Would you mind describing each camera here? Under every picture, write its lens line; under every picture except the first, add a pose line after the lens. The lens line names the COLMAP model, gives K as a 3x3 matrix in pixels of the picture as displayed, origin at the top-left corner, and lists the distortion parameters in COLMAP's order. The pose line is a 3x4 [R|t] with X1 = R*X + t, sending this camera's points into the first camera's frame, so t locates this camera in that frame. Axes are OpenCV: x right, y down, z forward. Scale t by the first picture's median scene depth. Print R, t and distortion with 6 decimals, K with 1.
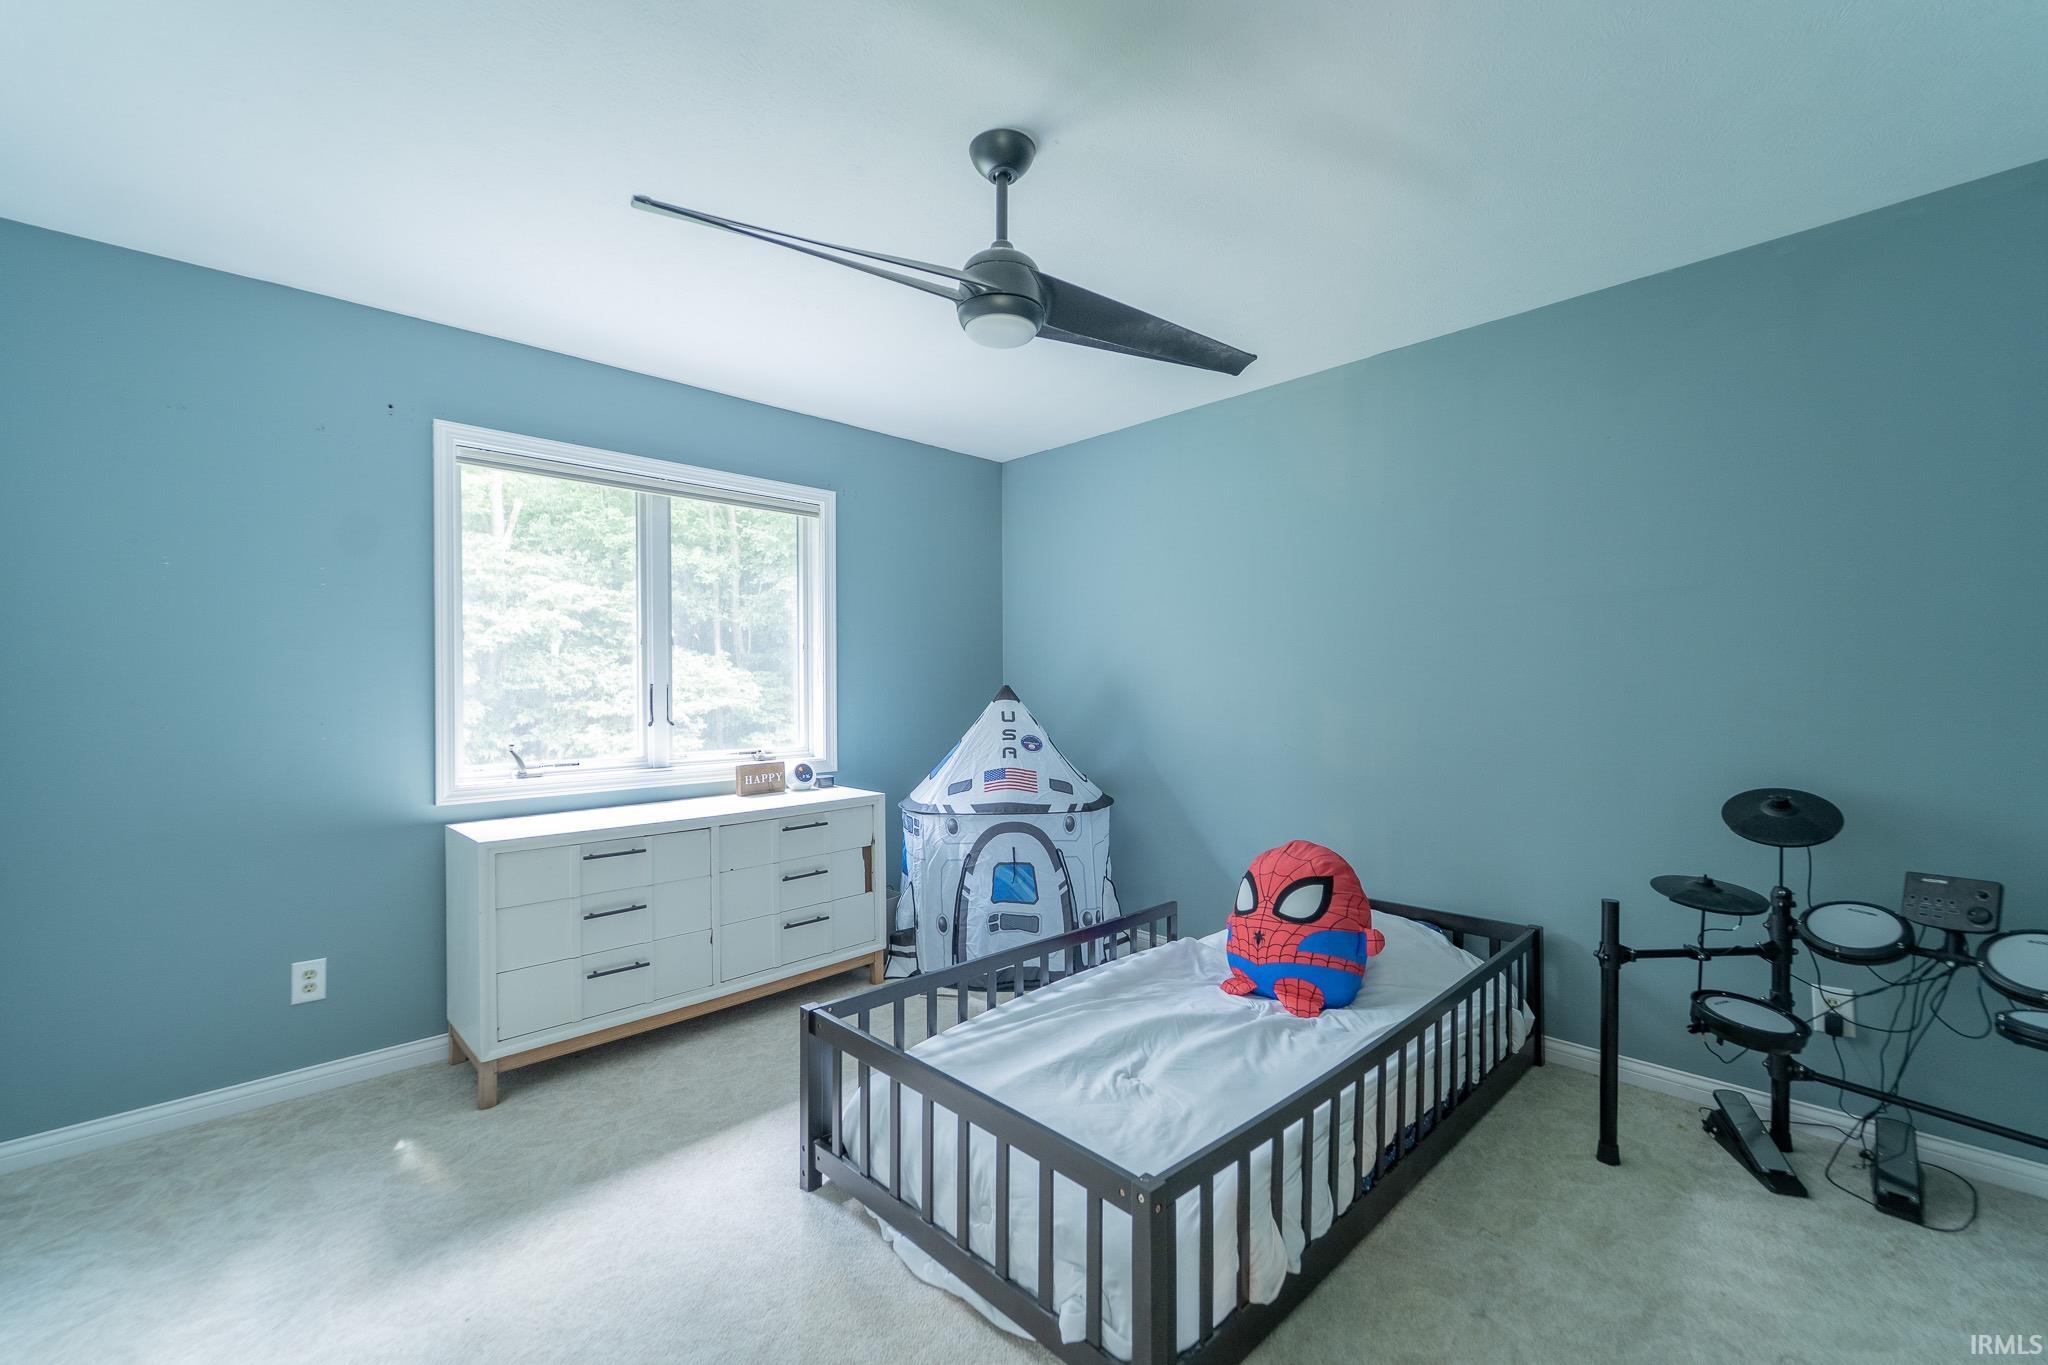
lens RADIAL K [[831.3, 0, 1025.5], [0, 831.3, 687.0], [0, 0, 1]] dist [-0.001385, -0.000280]
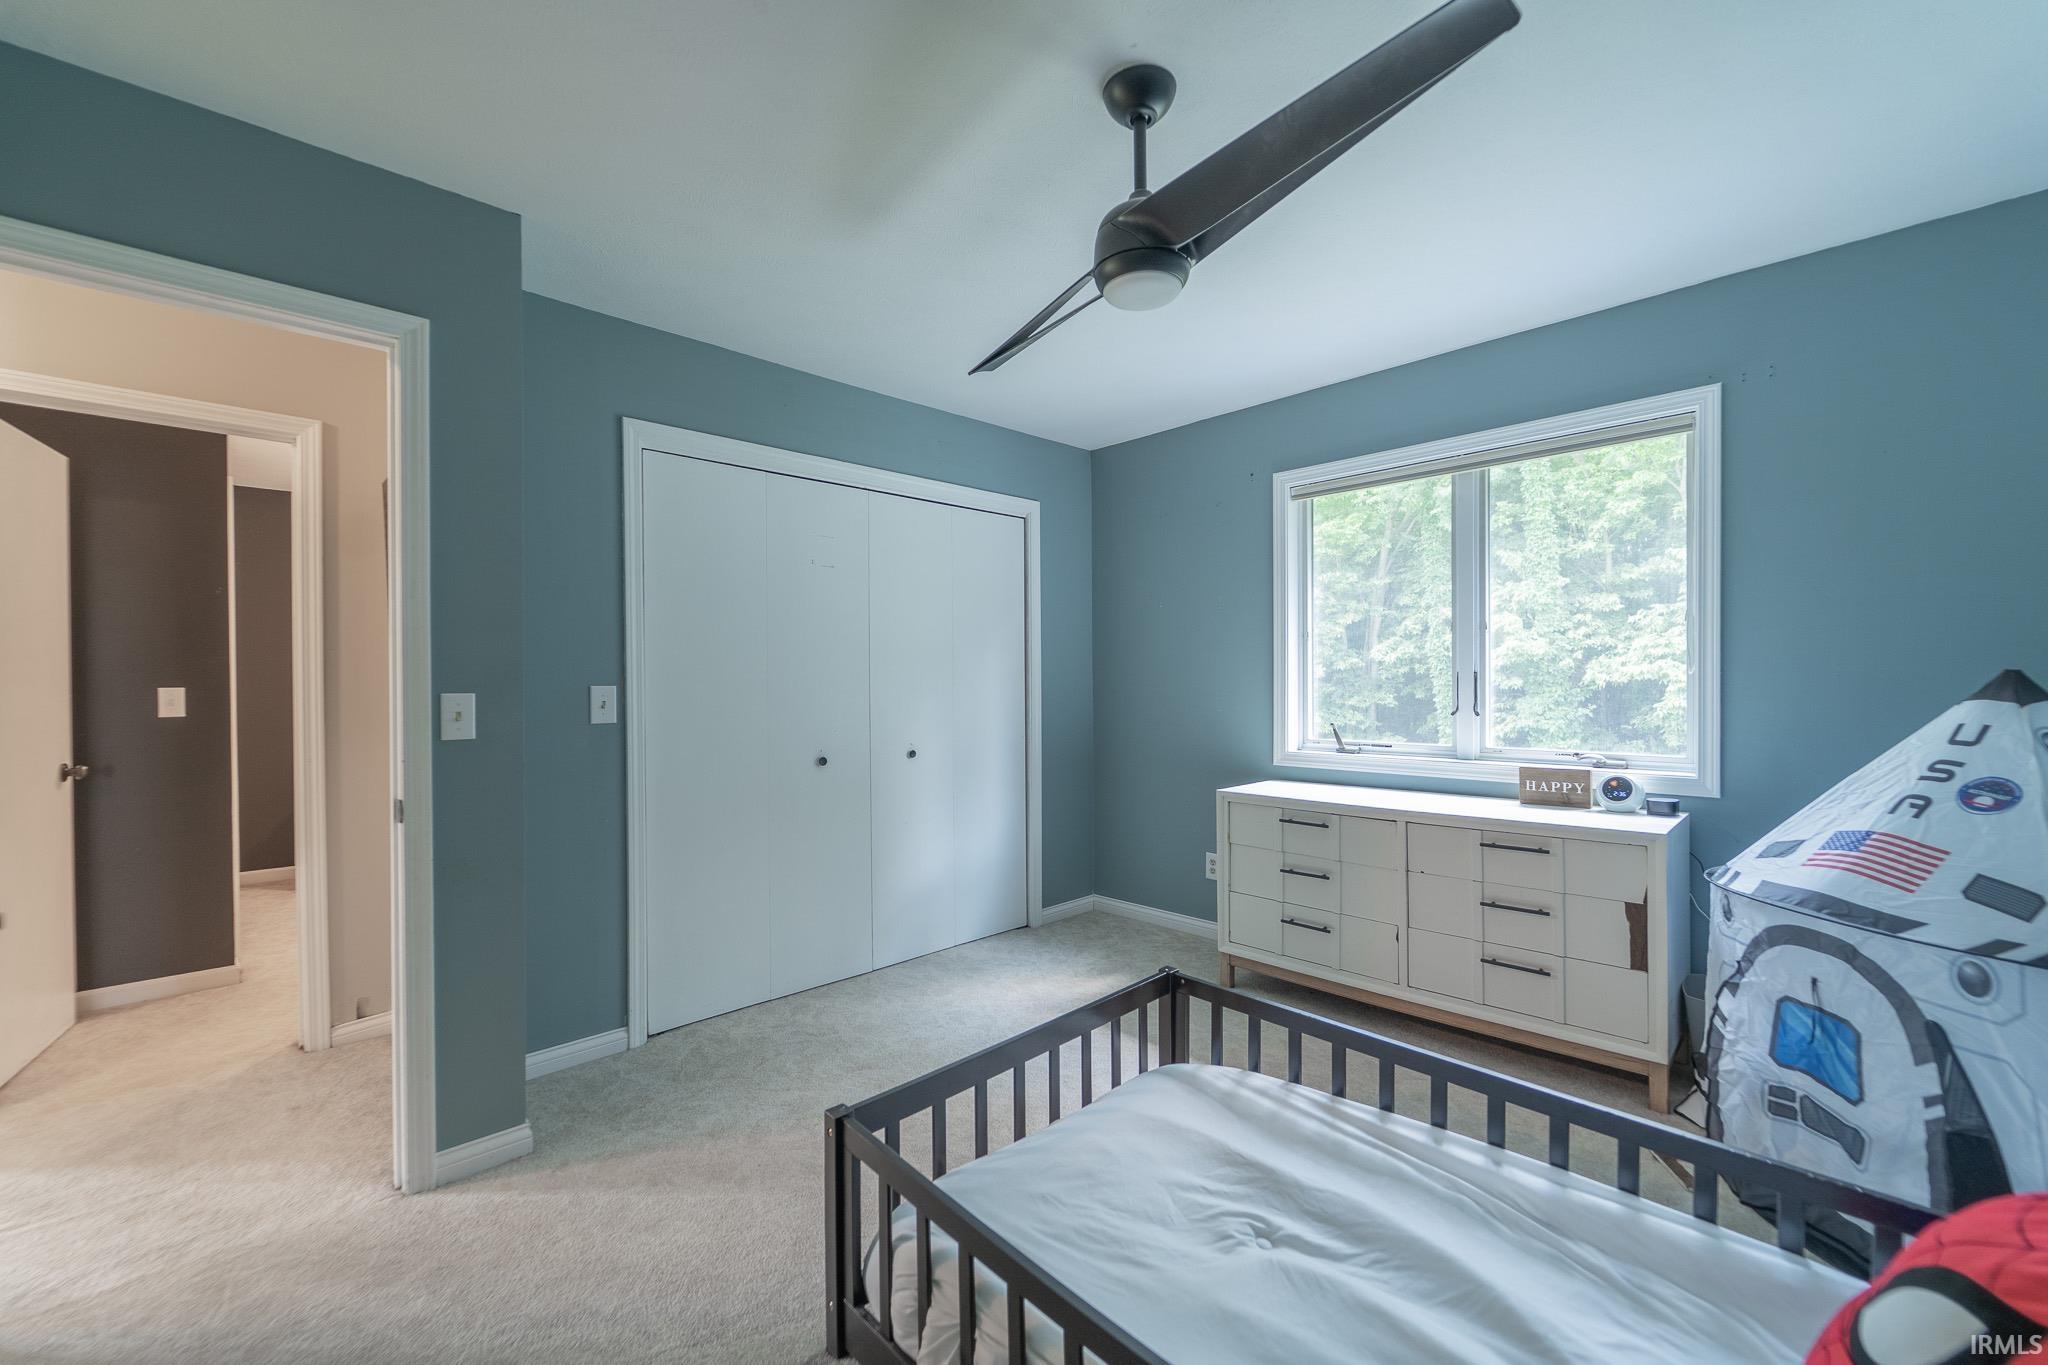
lens RADIAL K [[831.3, 0, 1026.0], [0, 831.3, 683.3], [0, 0, 1]] dist [-0.001385, -0.000280]
pose [[-0.010301, 0.011631, -0.999879, 0.523457], [0.010861, 0.999875, 0.011519, -0.006494], [0.999888, -0.010741, -0.010426, 0.512597]]
